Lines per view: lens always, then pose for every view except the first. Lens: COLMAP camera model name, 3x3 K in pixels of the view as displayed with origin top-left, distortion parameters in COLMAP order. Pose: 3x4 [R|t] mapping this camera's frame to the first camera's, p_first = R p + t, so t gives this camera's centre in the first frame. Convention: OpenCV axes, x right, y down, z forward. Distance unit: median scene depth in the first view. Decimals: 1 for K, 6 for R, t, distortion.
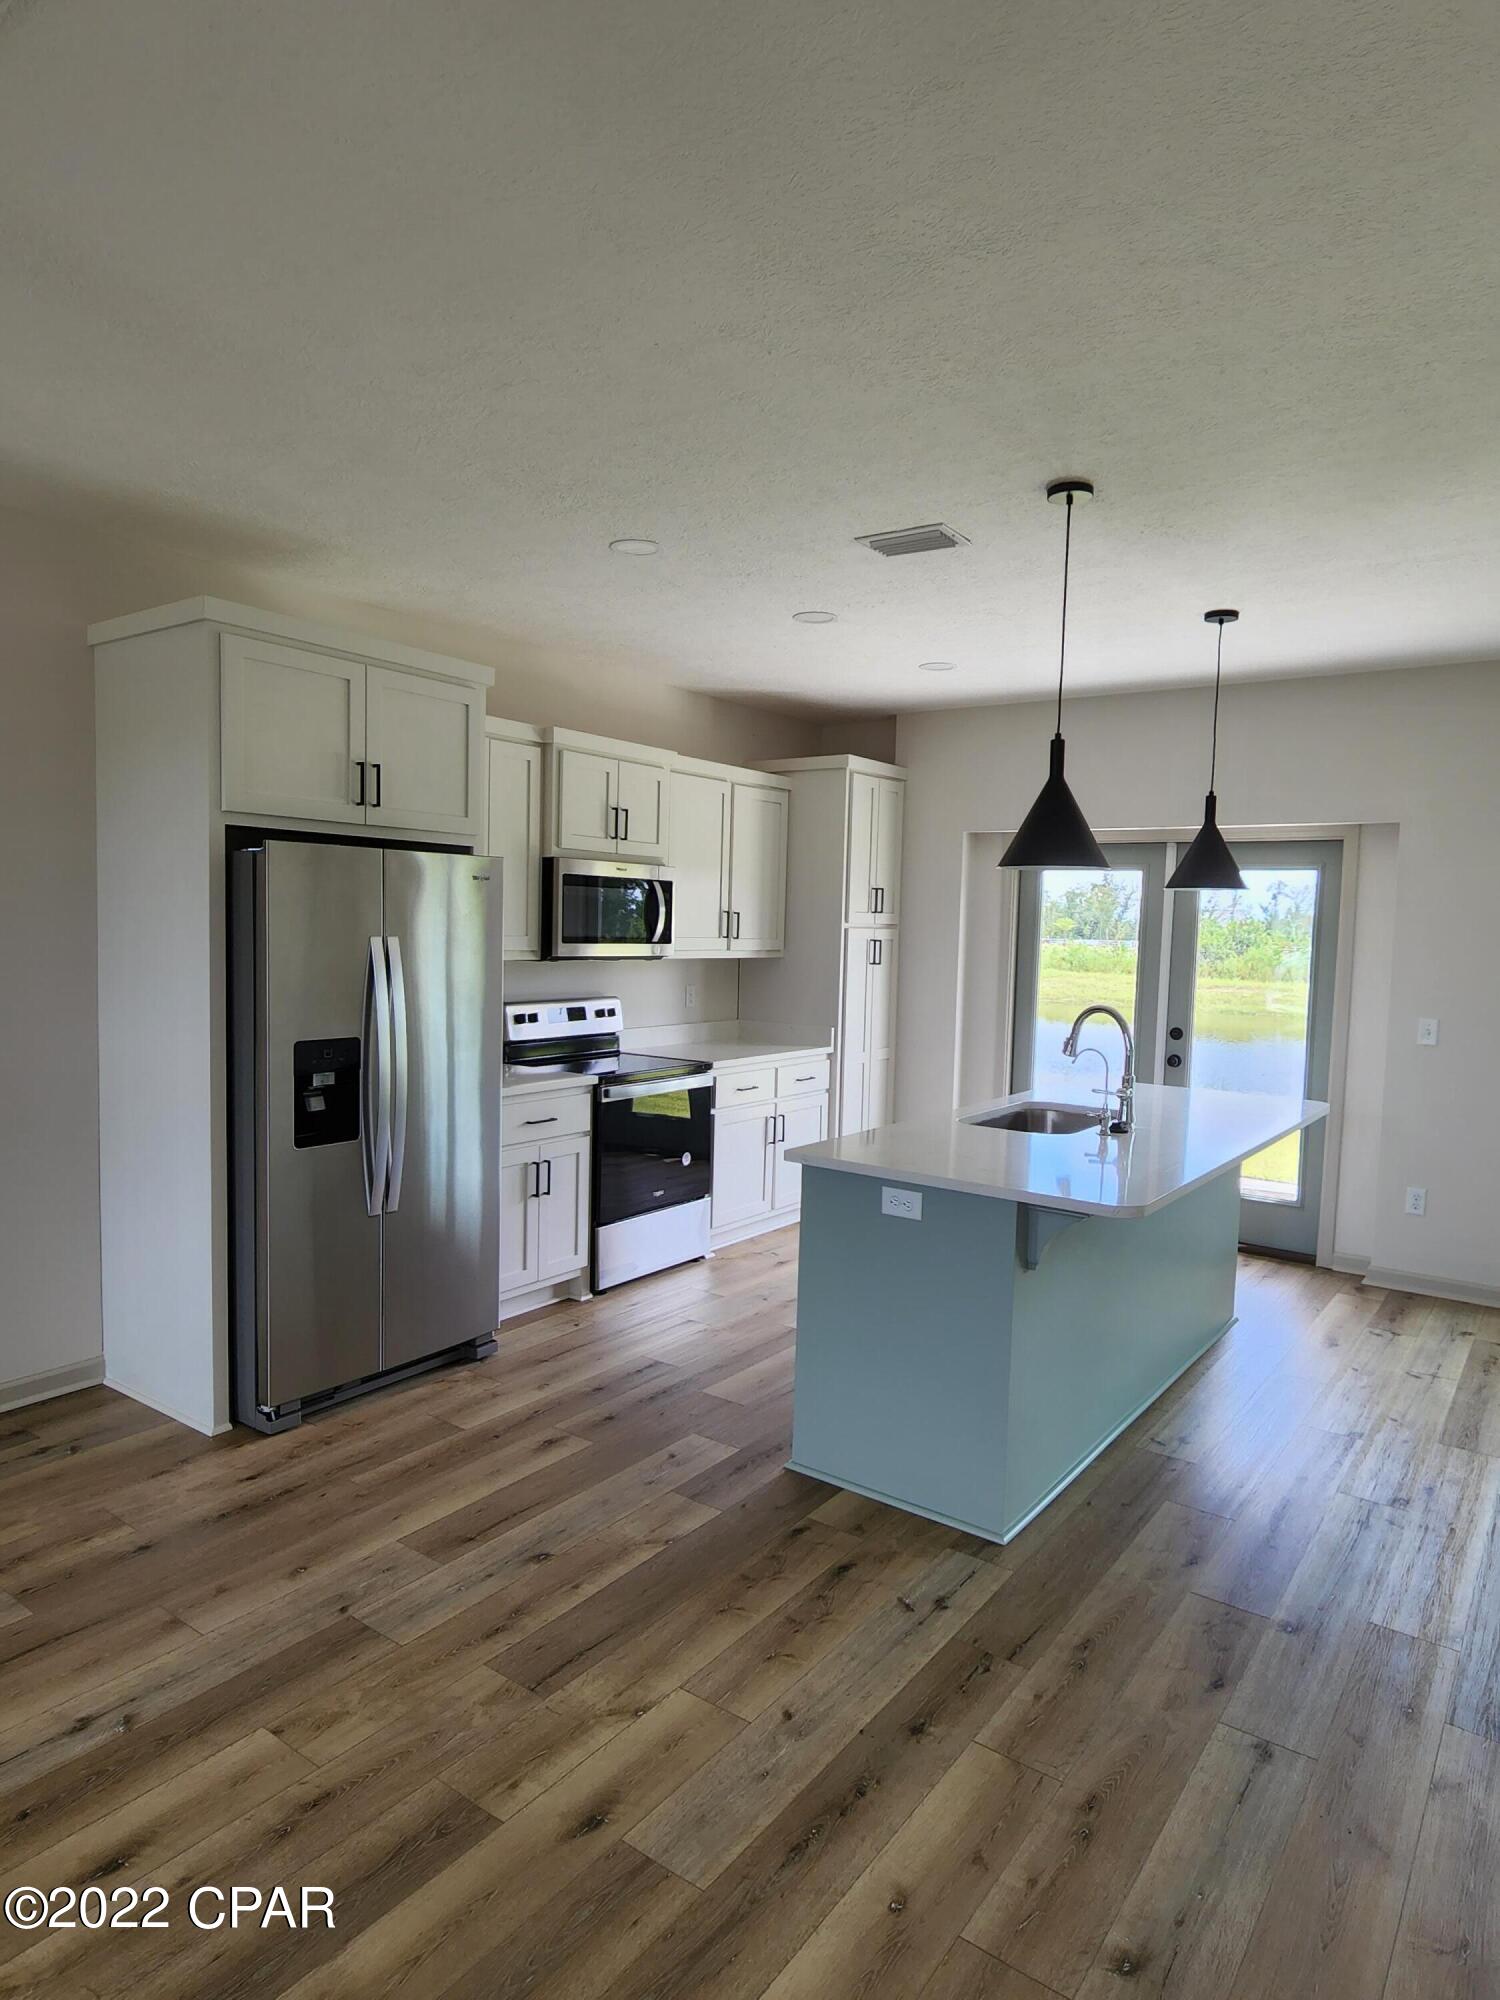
lens RADIAL K [[1190.6, 0, 744.1], [0, 1190.6, 998.5], [0, 0, 1]] dist [-0.002879, -0.001645]
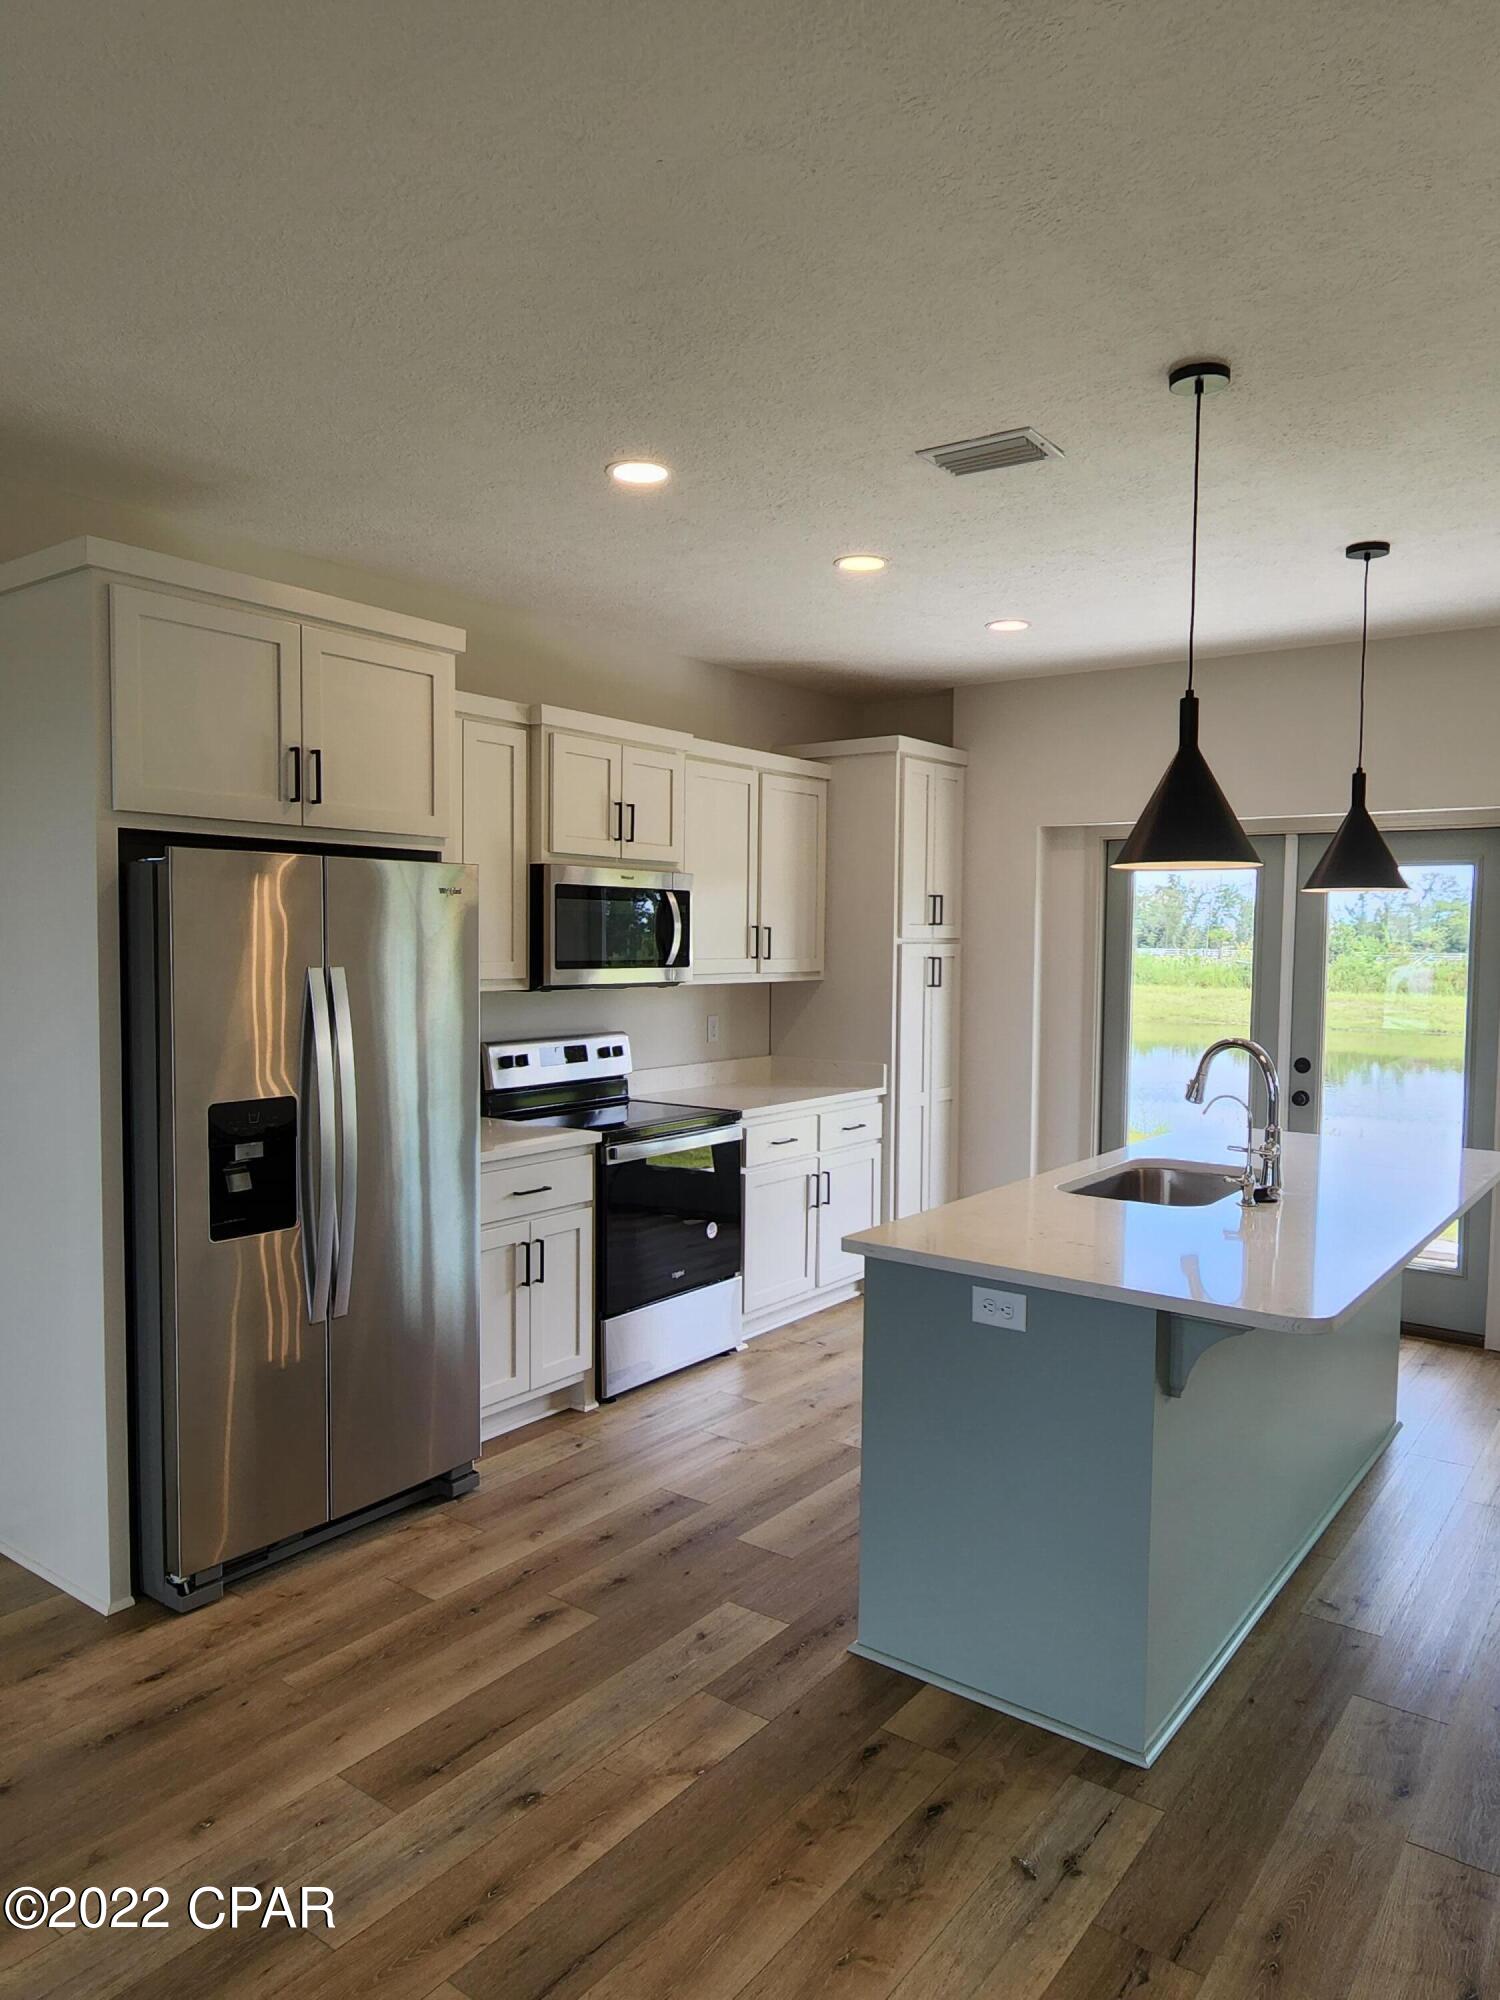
lens RADIAL K [[1321.3, 0, 750.0], [0, 1321.3, 1000.0], [0, 0, 1]] dist [0.000723, -0.005745]
pose [[0.999778, -0.015534, -0.014247, -0.009668], [0.015318, 0.999768, -0.015165, -0.012669], [0.014479, 0.014943, 0.999784, 0.130013]]
